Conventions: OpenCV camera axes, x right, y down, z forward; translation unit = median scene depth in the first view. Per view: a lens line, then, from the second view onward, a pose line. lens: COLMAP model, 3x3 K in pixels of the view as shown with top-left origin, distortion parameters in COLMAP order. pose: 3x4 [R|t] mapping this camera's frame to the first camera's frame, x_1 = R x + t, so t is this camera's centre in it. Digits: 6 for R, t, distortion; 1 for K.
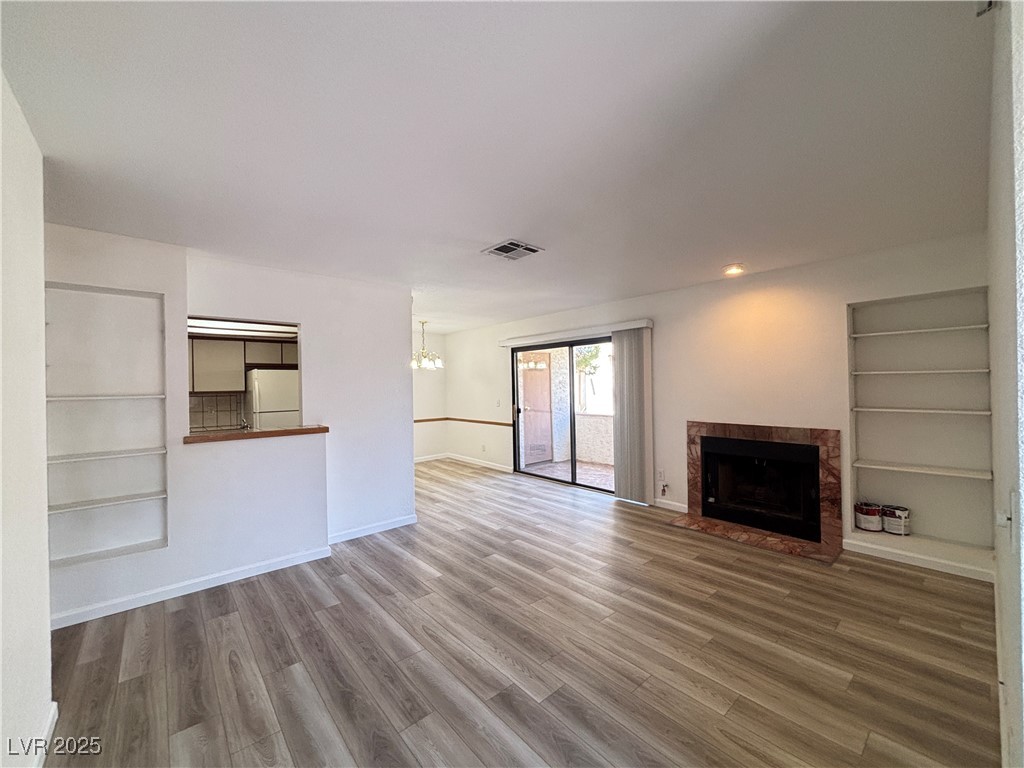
lens RADIAL K [[406.1, 0, 512.0], [0, 406.1, 384.0], [0, 0, 1]] dist [-0.000075, -0.000026]
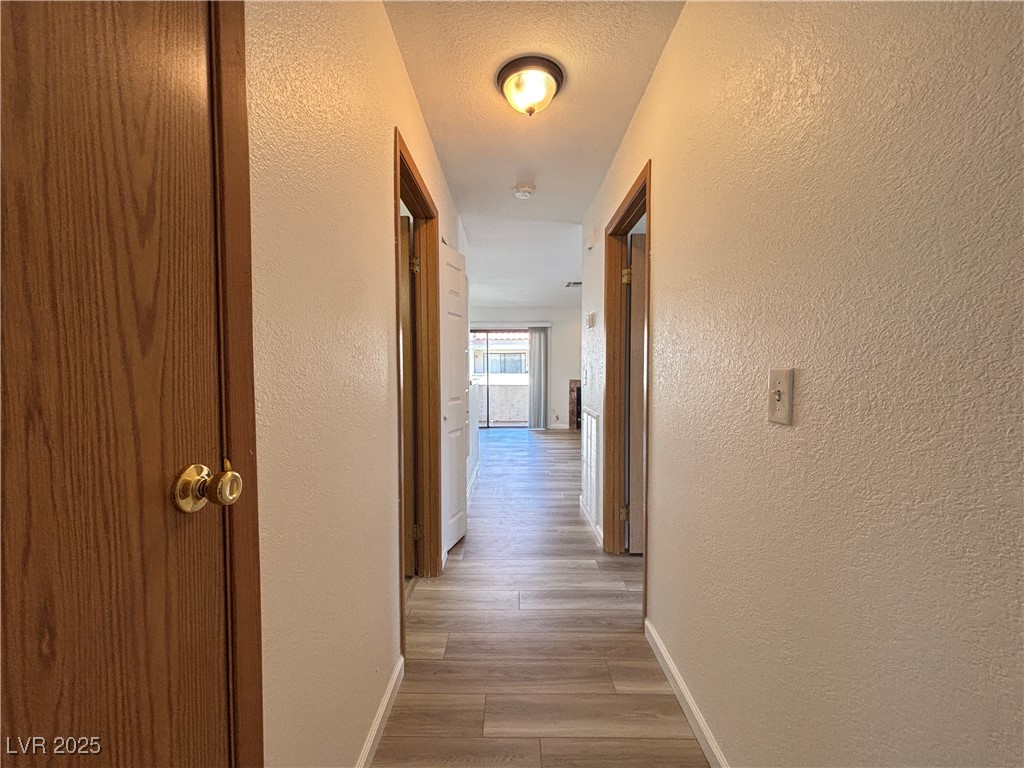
lens RADIAL K [[415.0, 0, 511.4], [0, 415.0, 380.7], [0, 0, 1]] dist [0.000195, -0.000004]
pose [[0.647003, 0.008263, 0.762442, -1.128641], [-0.020860, 0.999759, 0.006867, 0.083027], [-0.762202, -0.020348, 0.647020, -0.028786]]
